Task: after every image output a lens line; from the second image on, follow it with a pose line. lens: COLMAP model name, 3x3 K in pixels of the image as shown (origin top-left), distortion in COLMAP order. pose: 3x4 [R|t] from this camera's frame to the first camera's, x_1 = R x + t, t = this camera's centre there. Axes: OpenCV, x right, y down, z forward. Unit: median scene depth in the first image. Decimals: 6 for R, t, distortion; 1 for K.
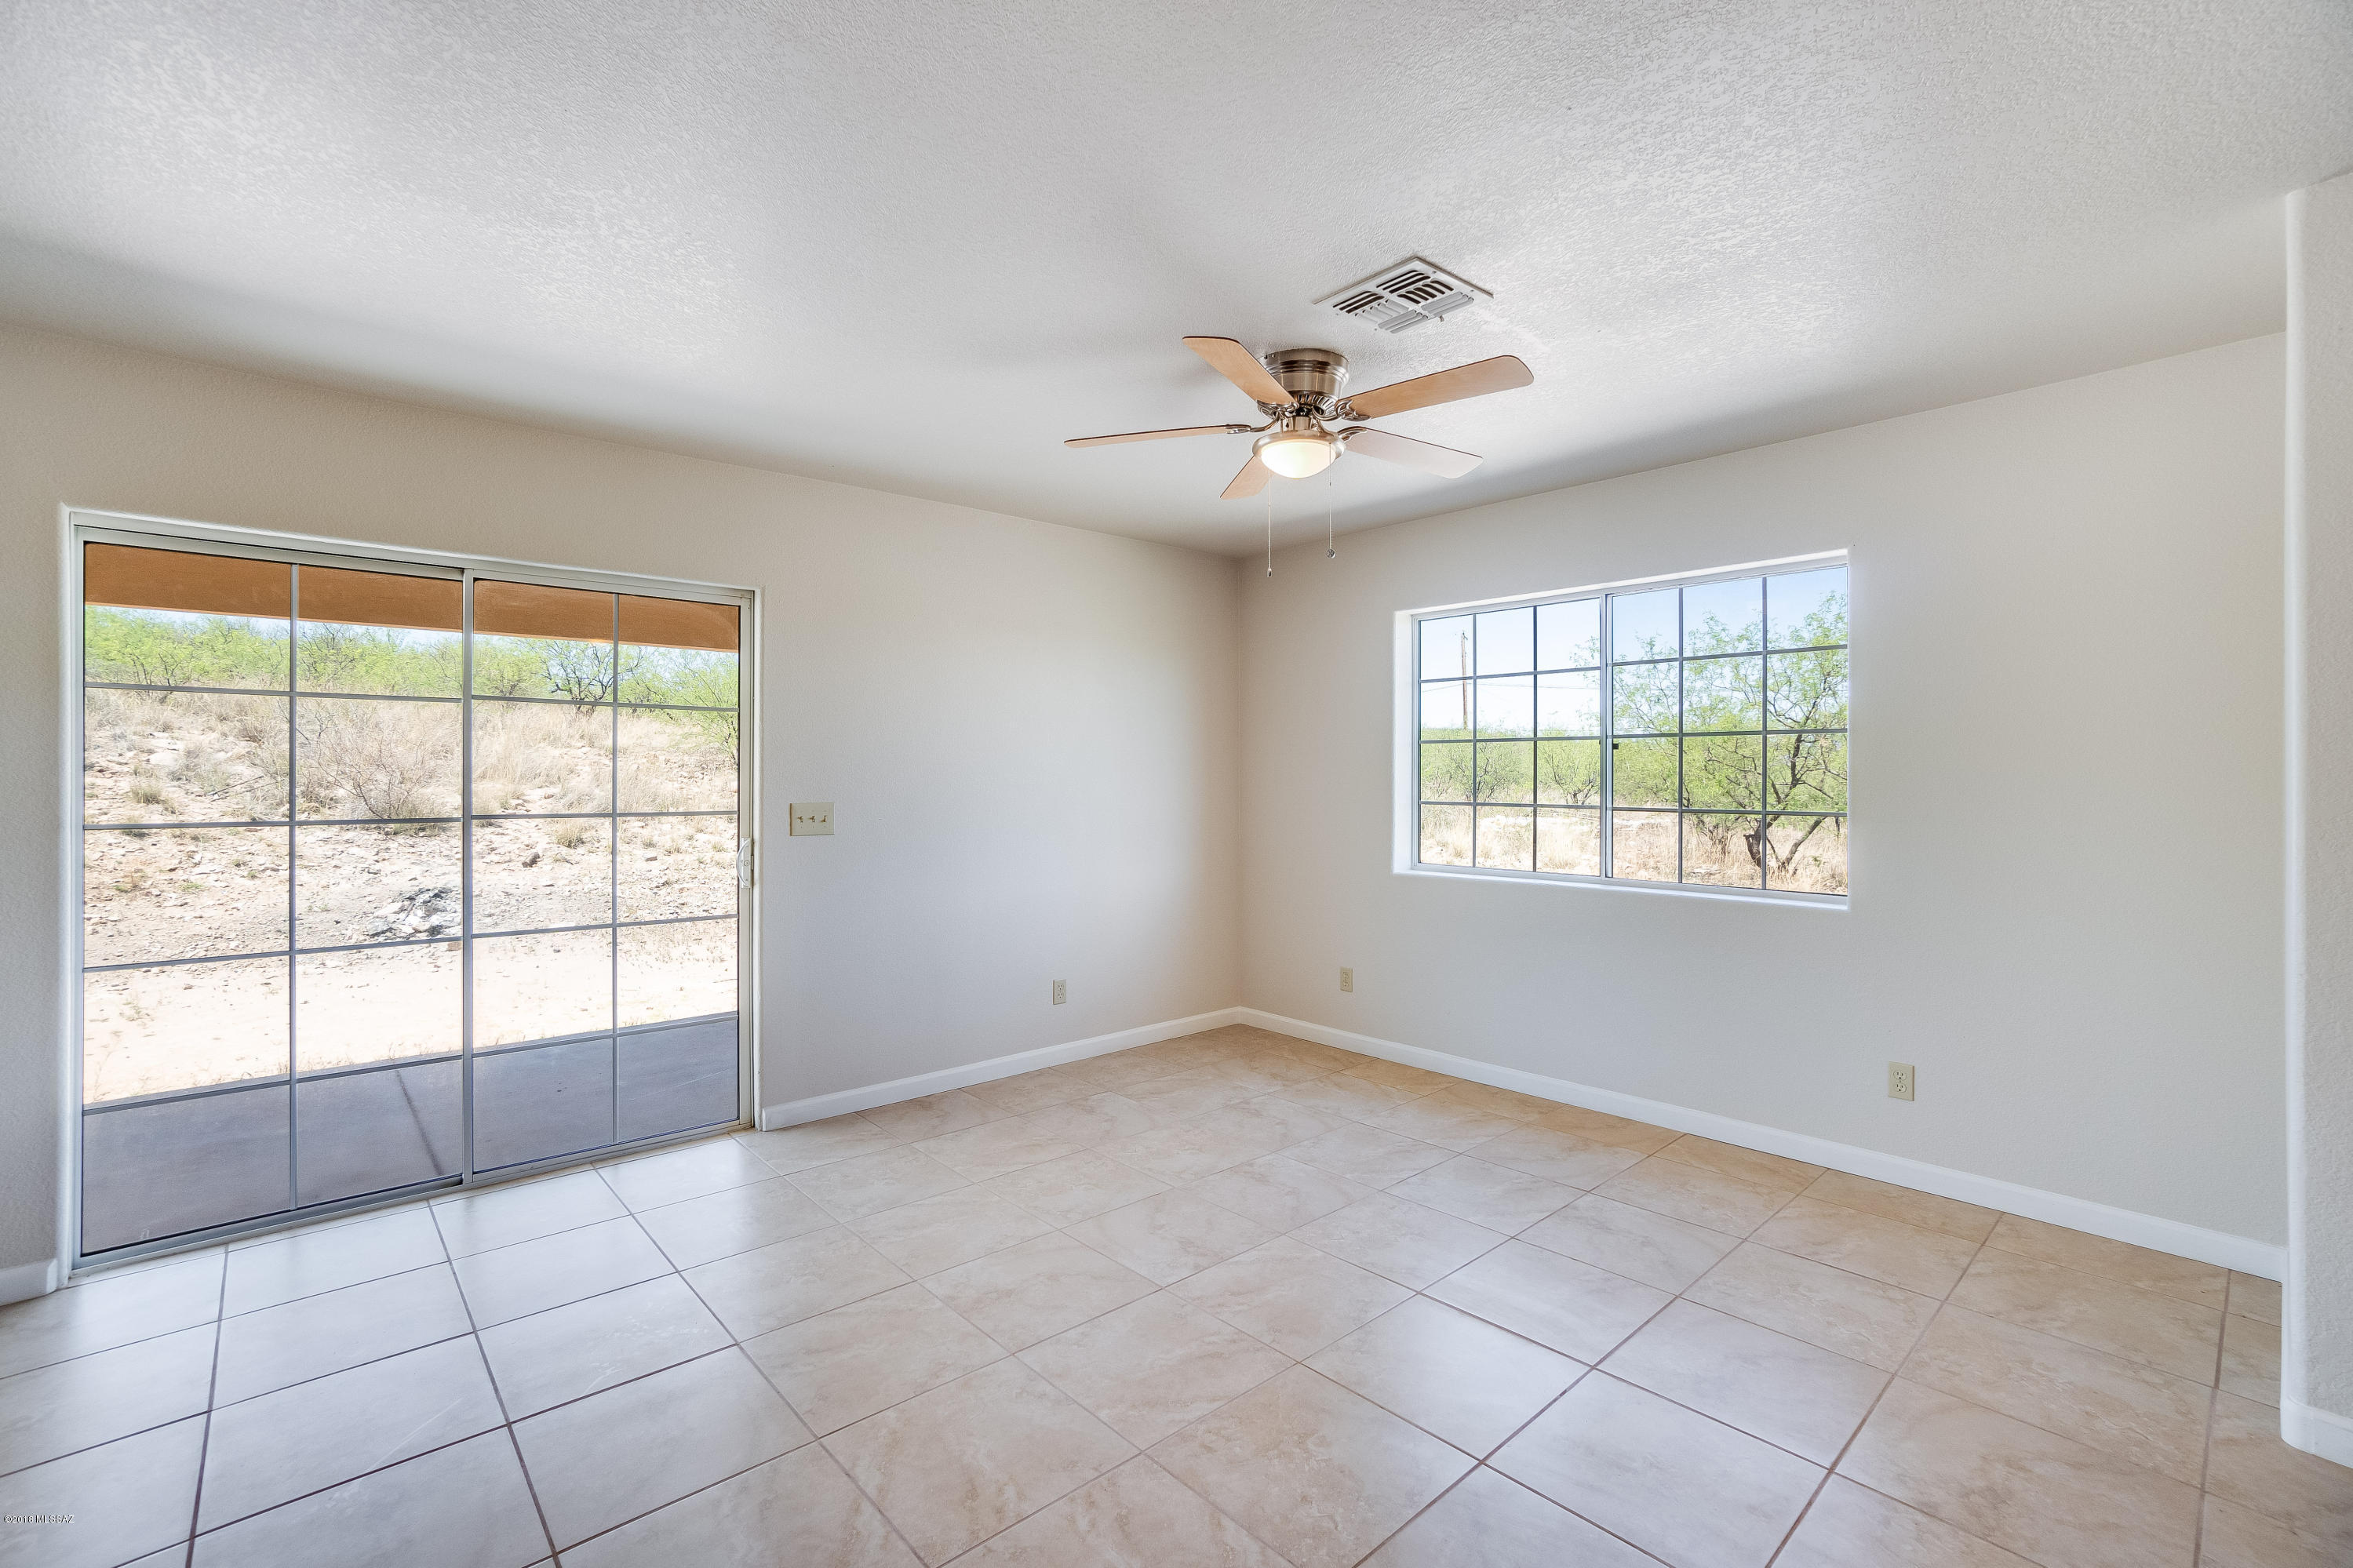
lens RADIAL K [[1015.6, 0, 1166.4], [0, 1015.6, 786.8], [0, 0, 1]] dist [-0.018417, -0.000074]
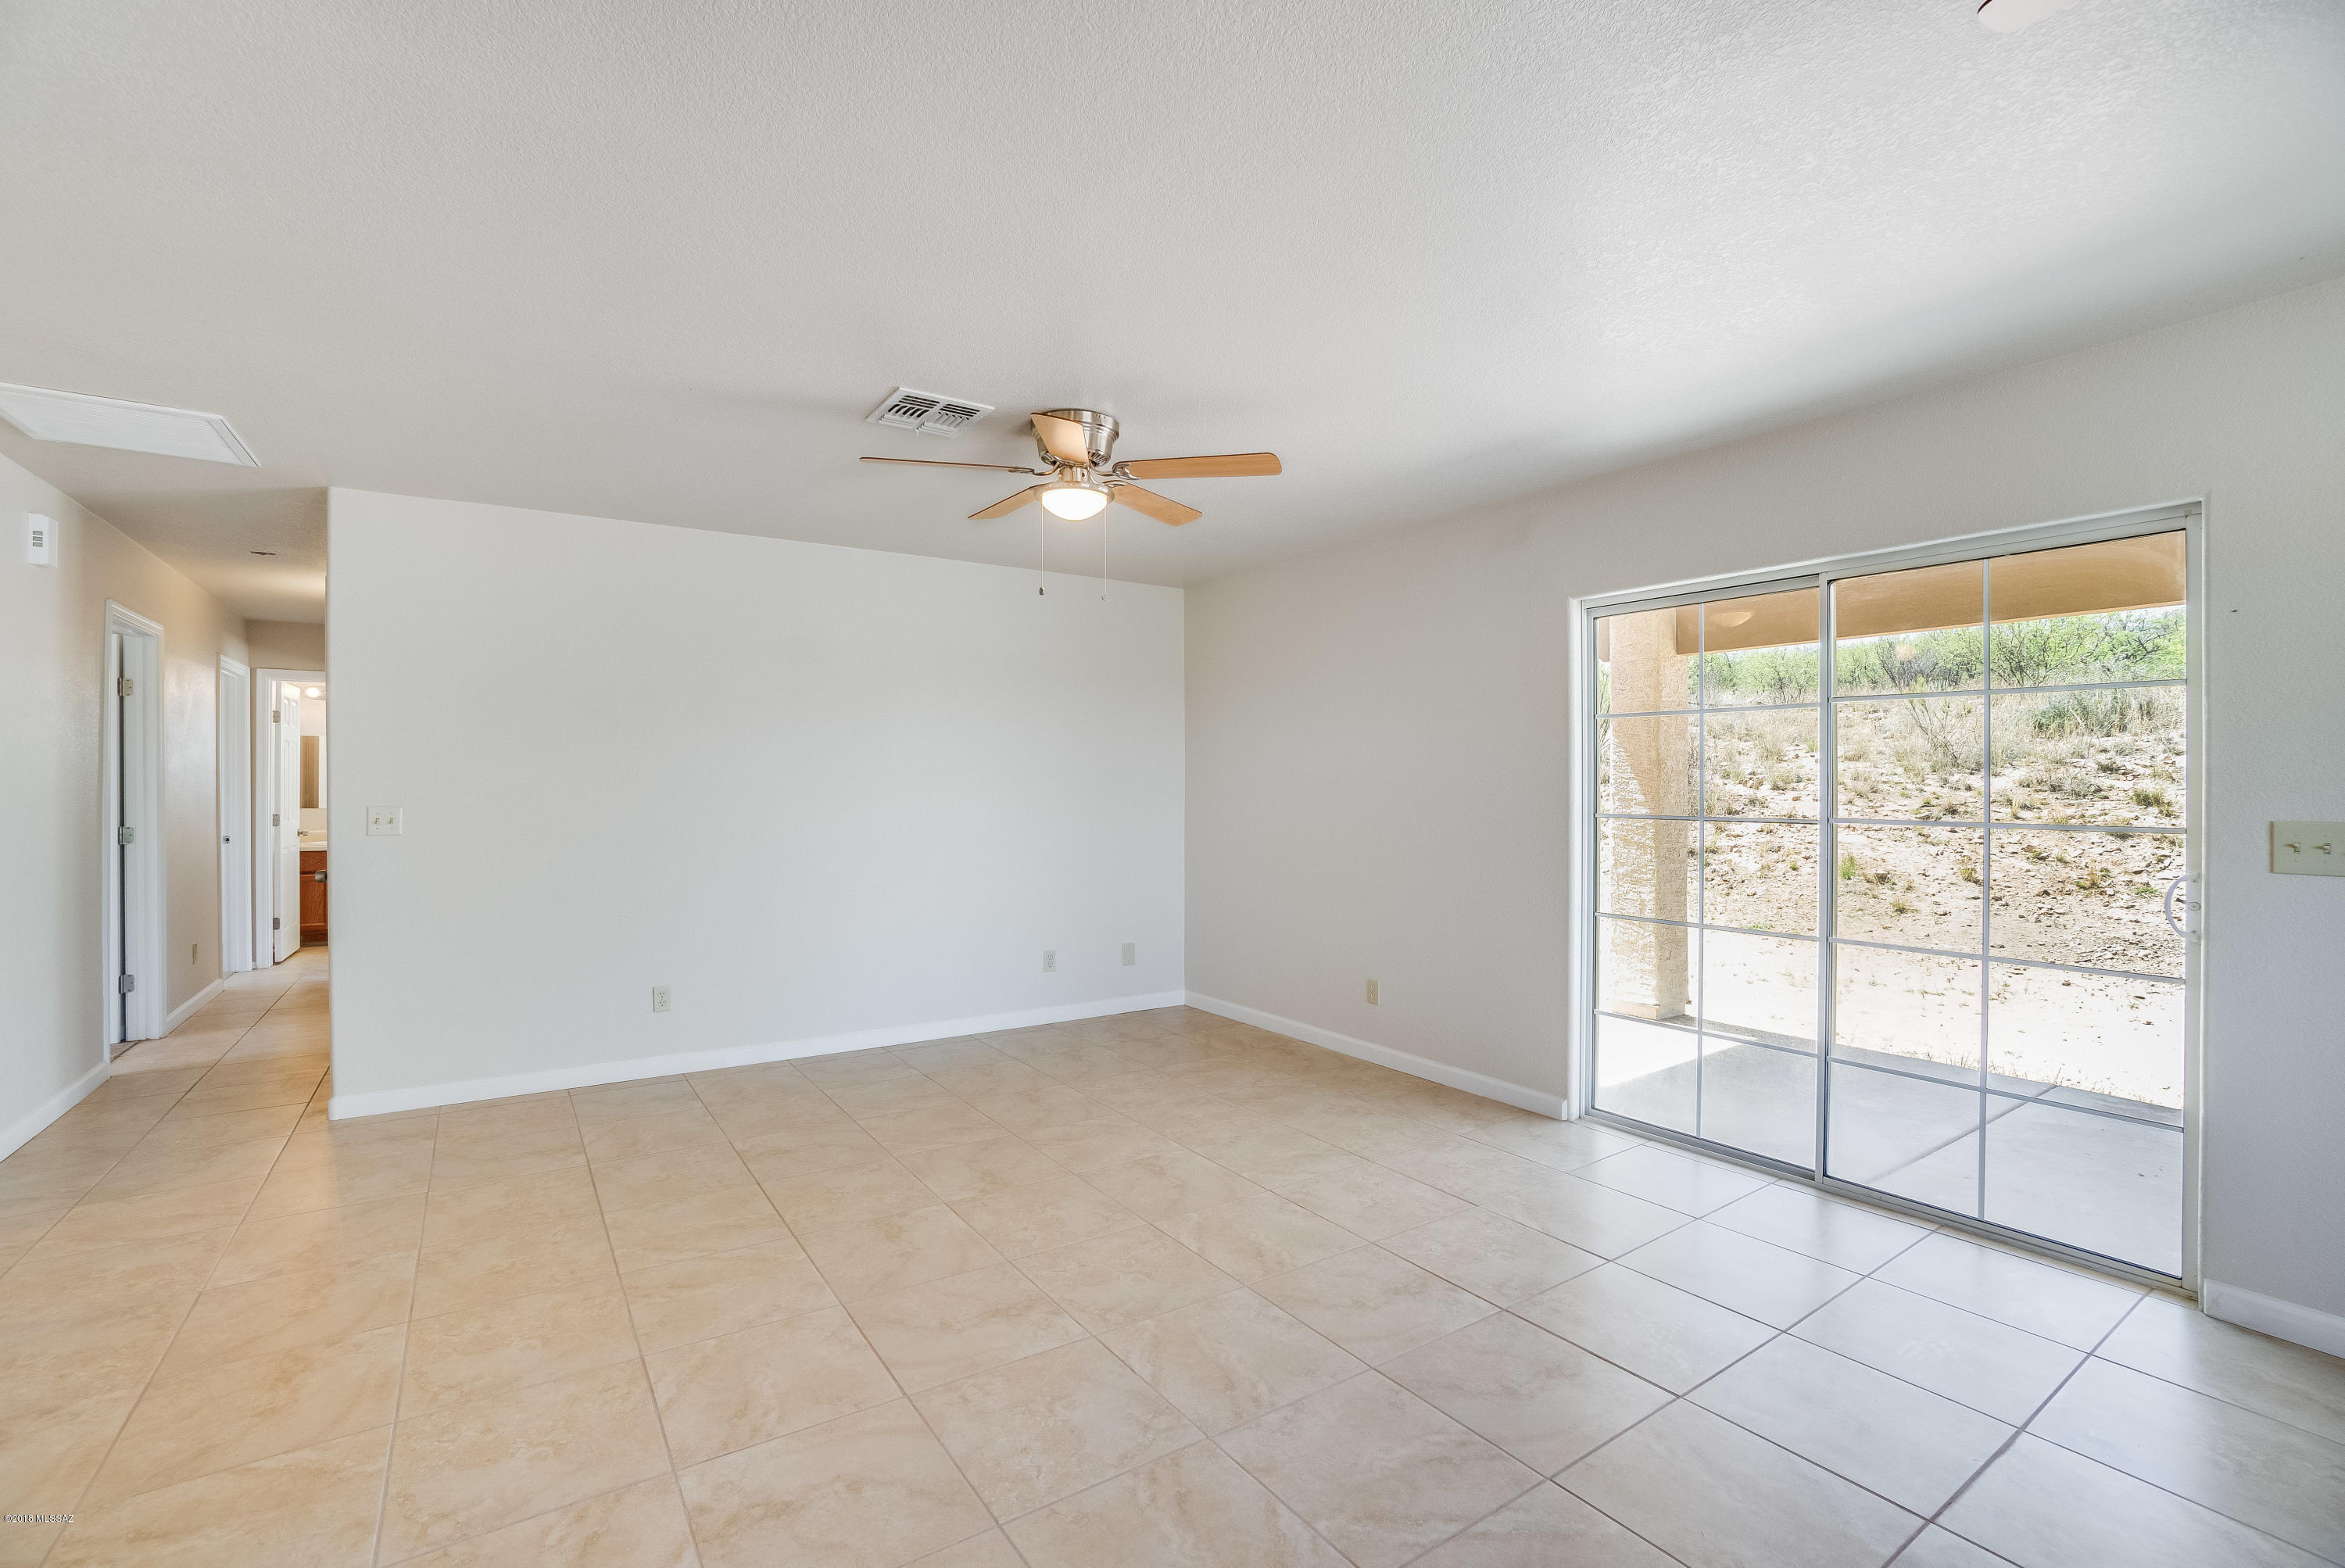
lens RADIAL K [[1021.1, 0, 1149.2], [0, 1021.1, 789.5], [0, 0, 1]] dist [-0.027313, 0.008857]
pose [[-0.136313, 0.007120, -0.990640, 0.143532], [-0.006475, 0.999946, 0.008078, -0.001455], [0.990645, 0.007515, -0.136260, 0.168072]]
